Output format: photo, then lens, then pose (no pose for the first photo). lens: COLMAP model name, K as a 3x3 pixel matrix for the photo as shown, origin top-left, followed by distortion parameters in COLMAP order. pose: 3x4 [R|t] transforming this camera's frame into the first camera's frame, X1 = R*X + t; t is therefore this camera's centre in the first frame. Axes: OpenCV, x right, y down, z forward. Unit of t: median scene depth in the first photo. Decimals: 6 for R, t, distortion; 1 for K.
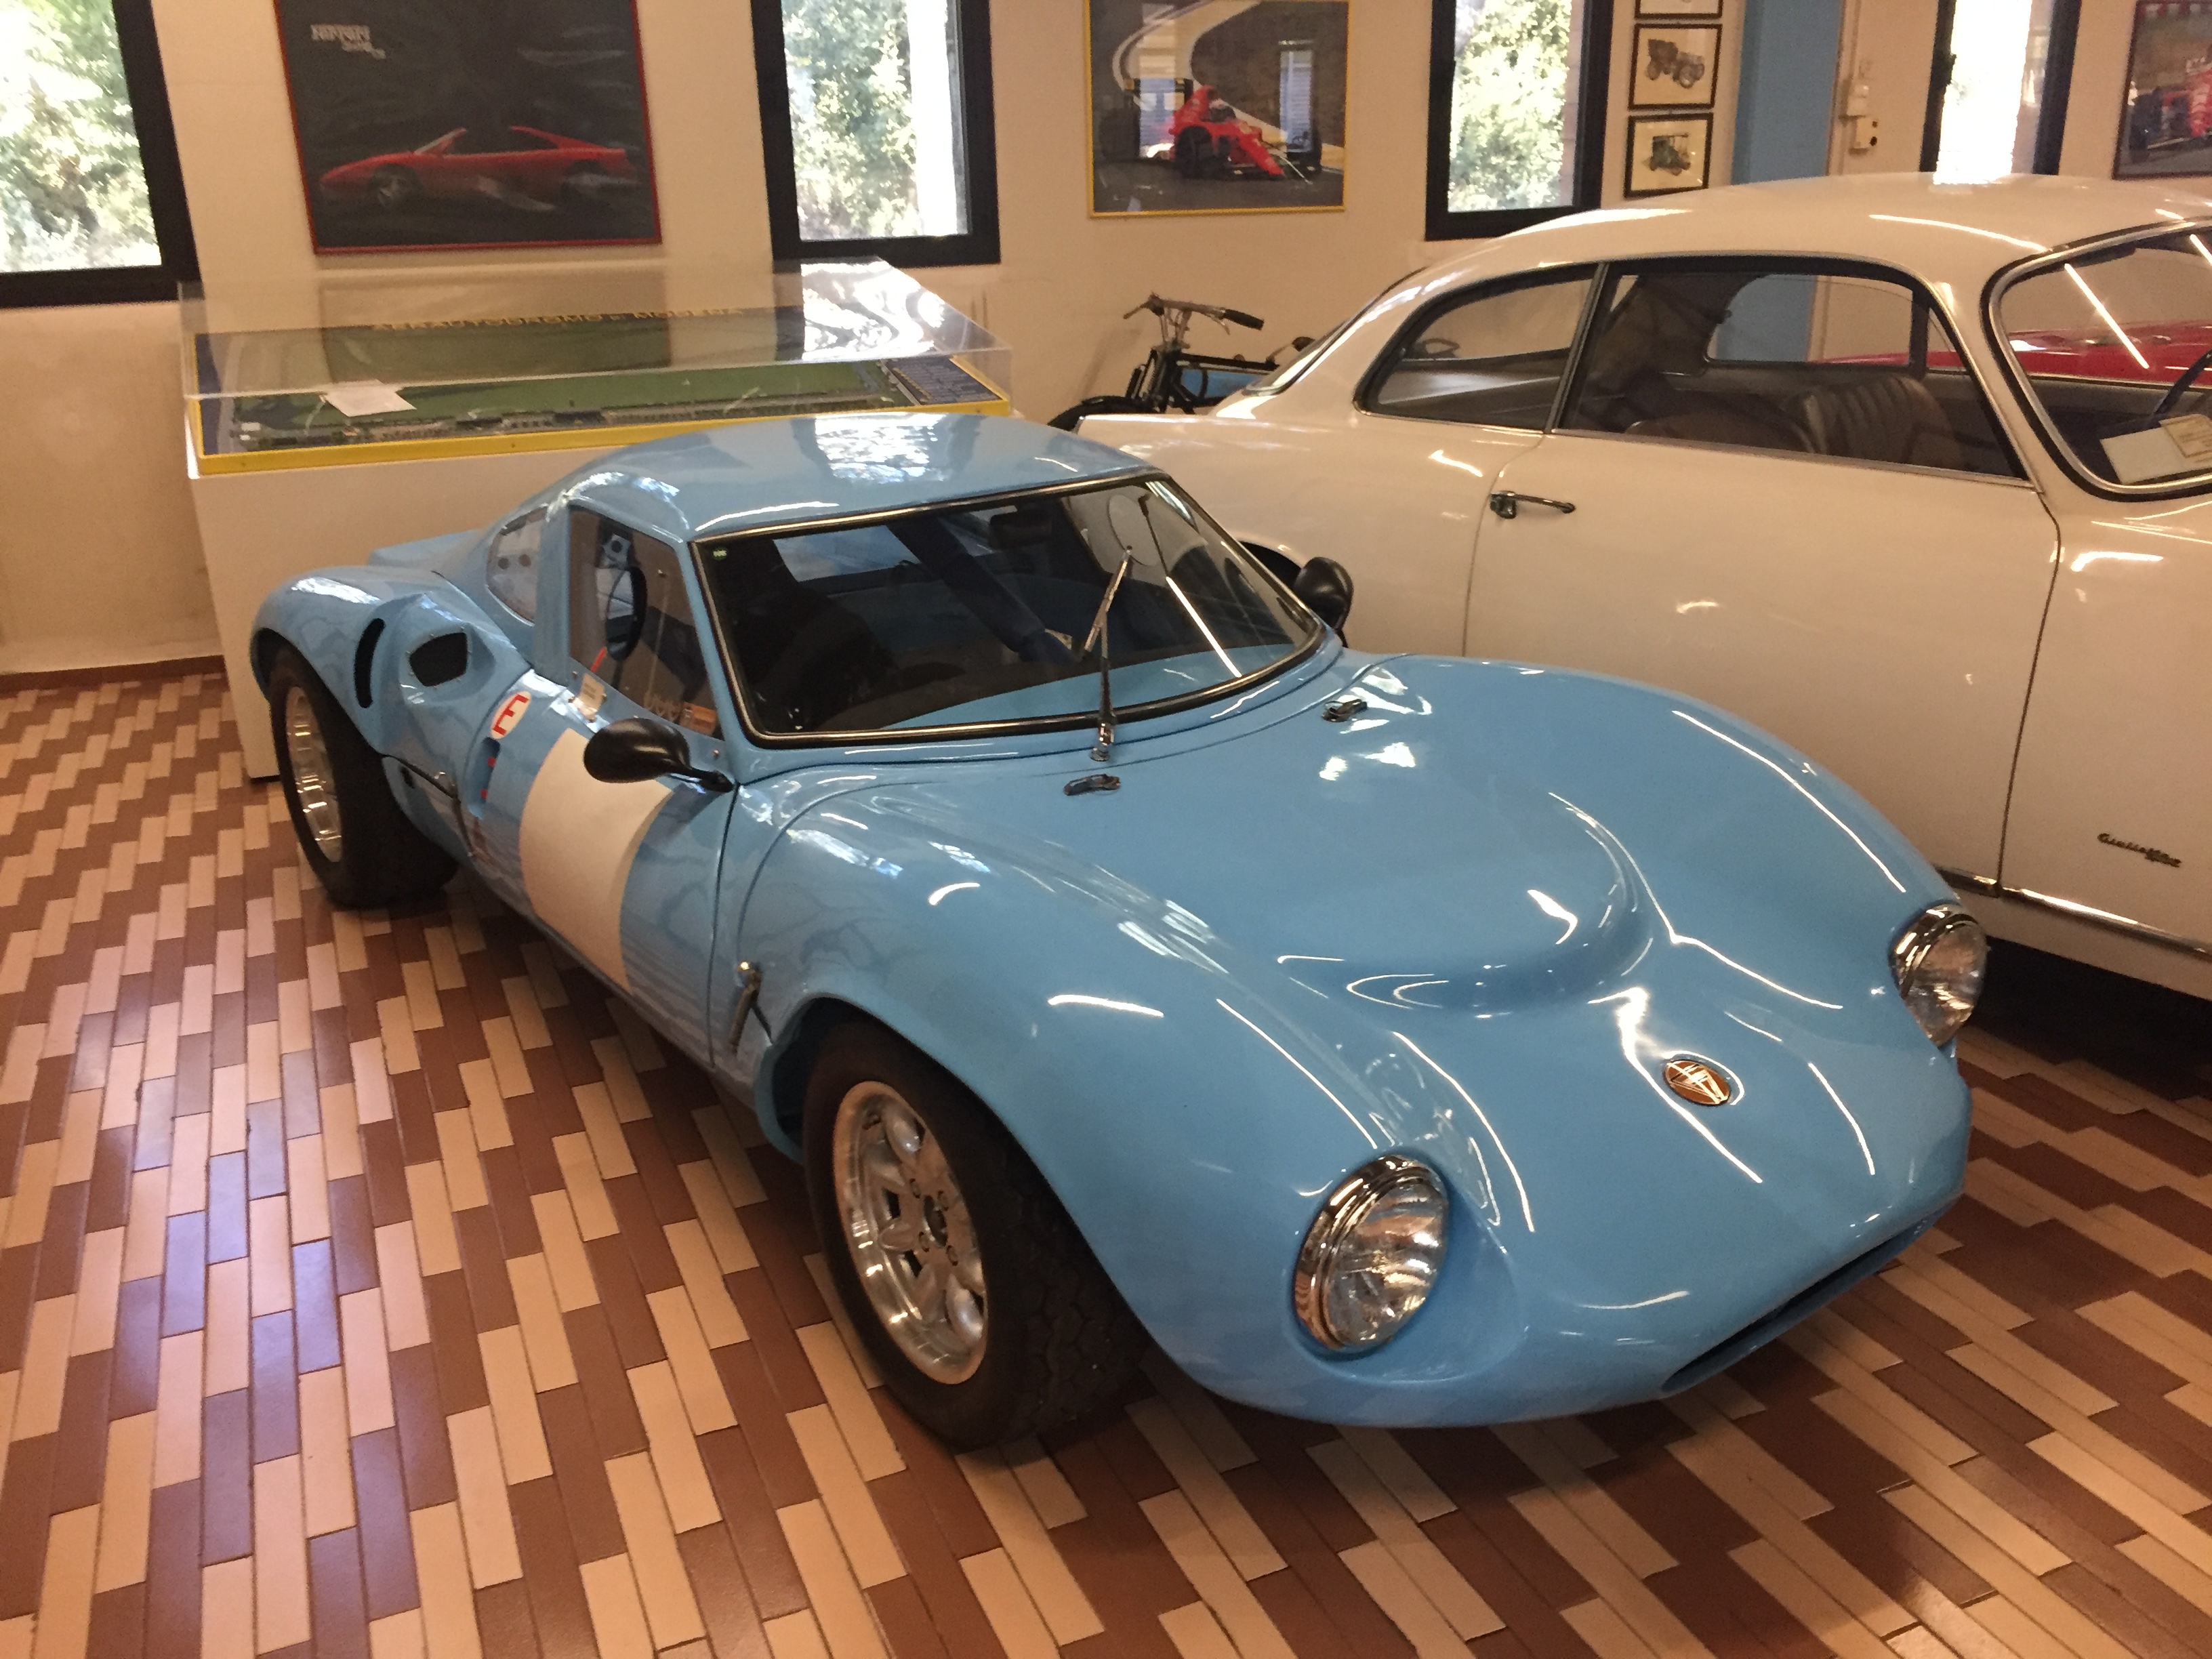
lens RADIAL K [[1878.4, 0, 1108.4], [0, 1878.4, 827.3], [0, 0, 1]] dist [0.078634, -0.105776]
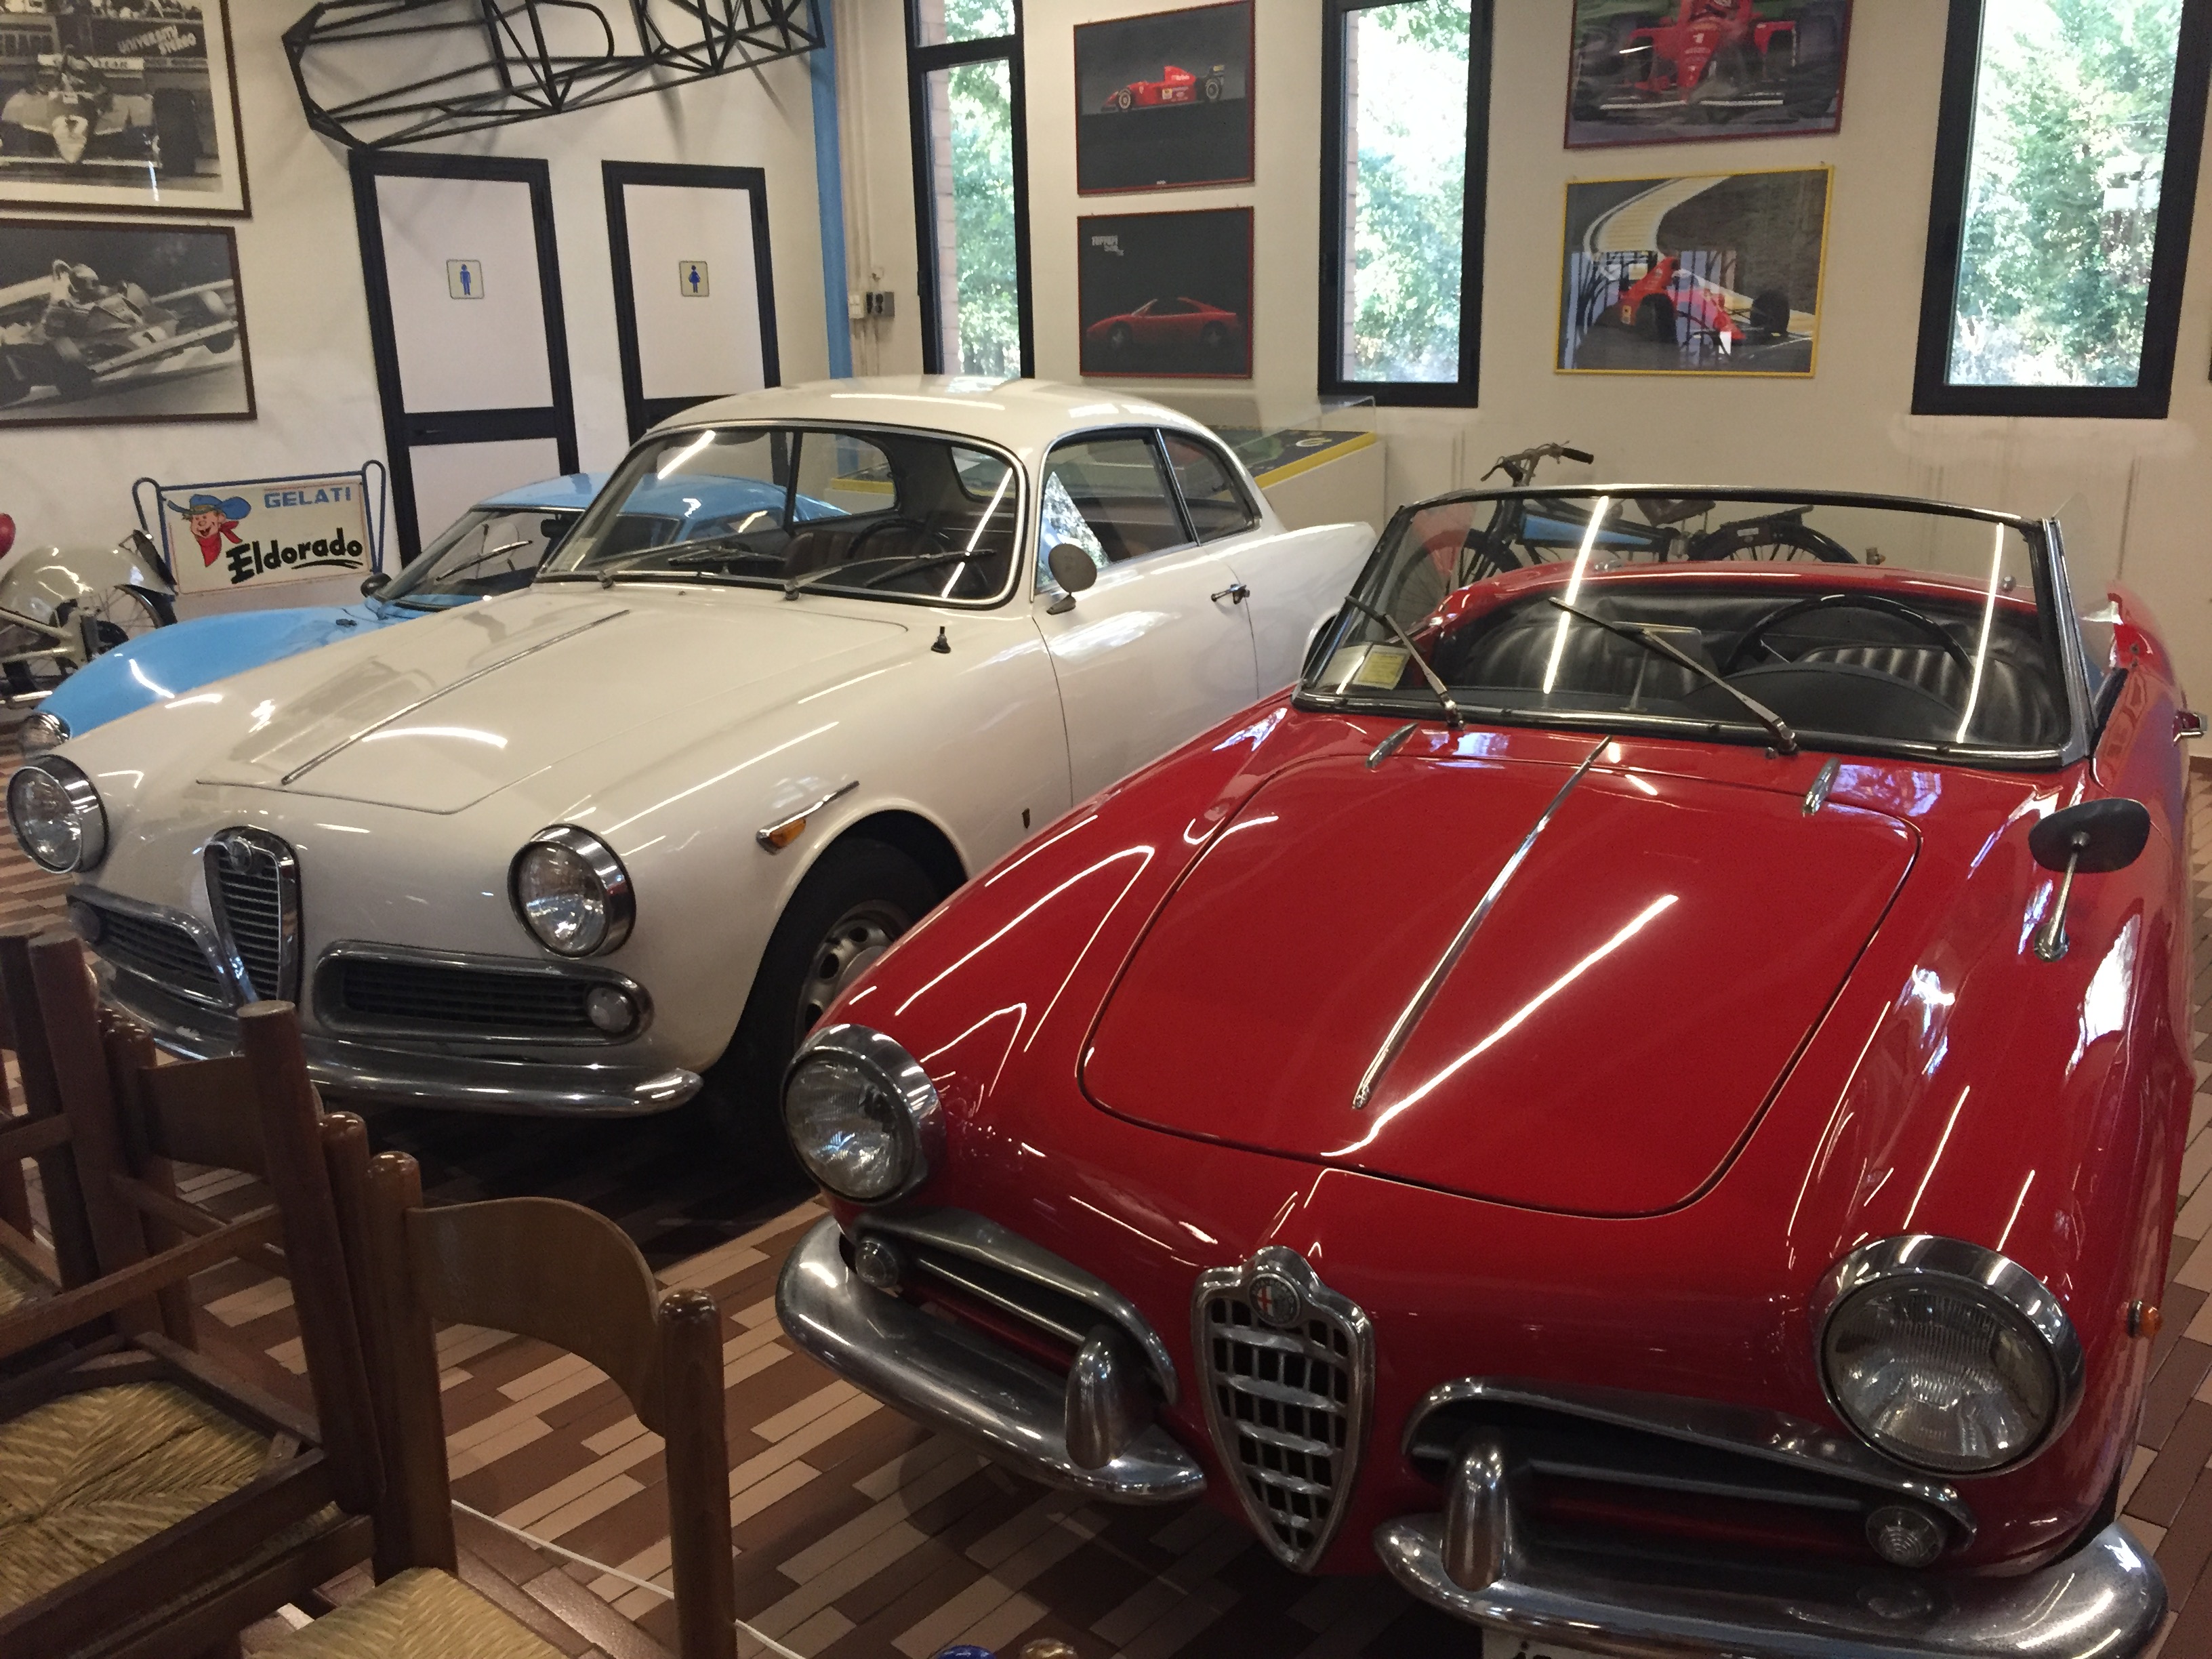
lens RADIAL K [[1878.4, 0, 1103.6], [0, 1878.4, 832.8], [0, 0, 1]] dist [0.078634, -0.105776]
pose [[0.415133, 0.257758, -0.872482, 0.949410], [-0.303052, 0.943431, 0.134525, -0.137258], [0.857802, 0.208562, 0.469763, 0.304286]]
